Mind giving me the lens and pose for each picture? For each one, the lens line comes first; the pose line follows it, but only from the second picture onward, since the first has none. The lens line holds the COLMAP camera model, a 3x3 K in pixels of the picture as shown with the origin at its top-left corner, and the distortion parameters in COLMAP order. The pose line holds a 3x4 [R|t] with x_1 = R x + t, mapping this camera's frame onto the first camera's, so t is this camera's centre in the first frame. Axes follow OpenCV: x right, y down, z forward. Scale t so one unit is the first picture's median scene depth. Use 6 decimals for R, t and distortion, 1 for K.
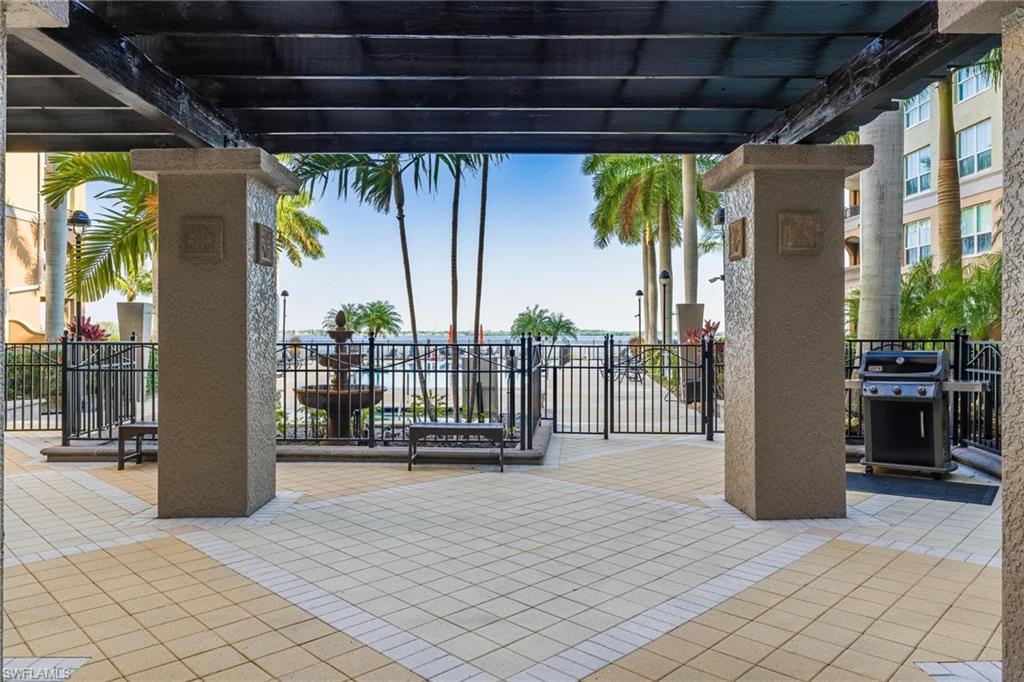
lens RADIAL K [[683.5, 0, 509.5], [0, 683.5, 342.1], [0, 0, 1]] dist [-0.007110, -0.002009]
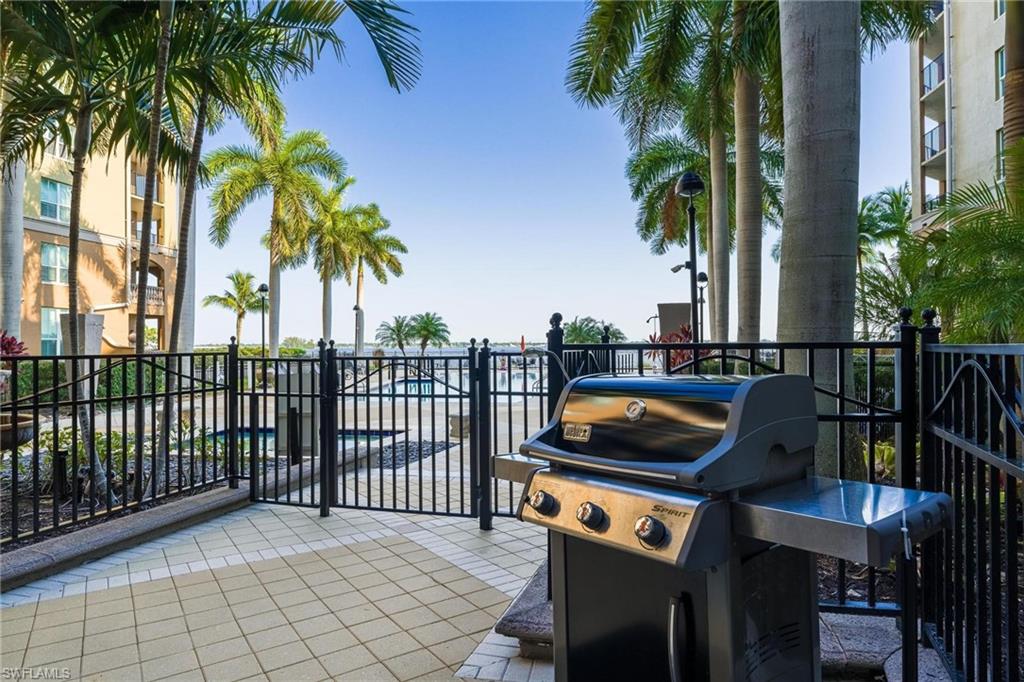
lens RADIAL K [[606.2, 0, 516.6], [0, 606.2, 342.1], [0, 0, 1]] dist [0.002013, 0.000103]
pose [[0.983779, -0.010069, -0.179101, 0.113049], [0.007223, 0.999837, -0.016537, 0.000070], [0.179238, 0.014975, 0.983692, 0.143863]]
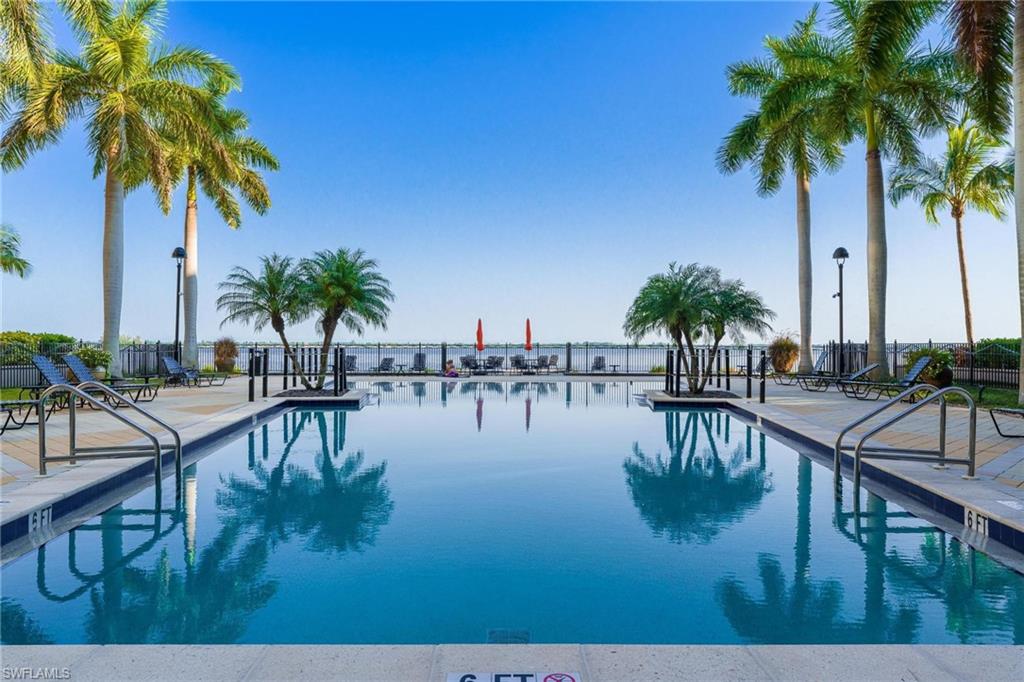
lens RADIAL K [[683.5, 0, 510.4], [0, 683.5, 346.3], [0, 0, 1]] dist [-0.007110, -0.002009]
pose [[0.999968, 0.000362, -0.007935, -0.083429], [-0.000467, 0.999911, -0.013316, 0.010668], [0.007929, 0.013319, 0.999880, 0.605946]]
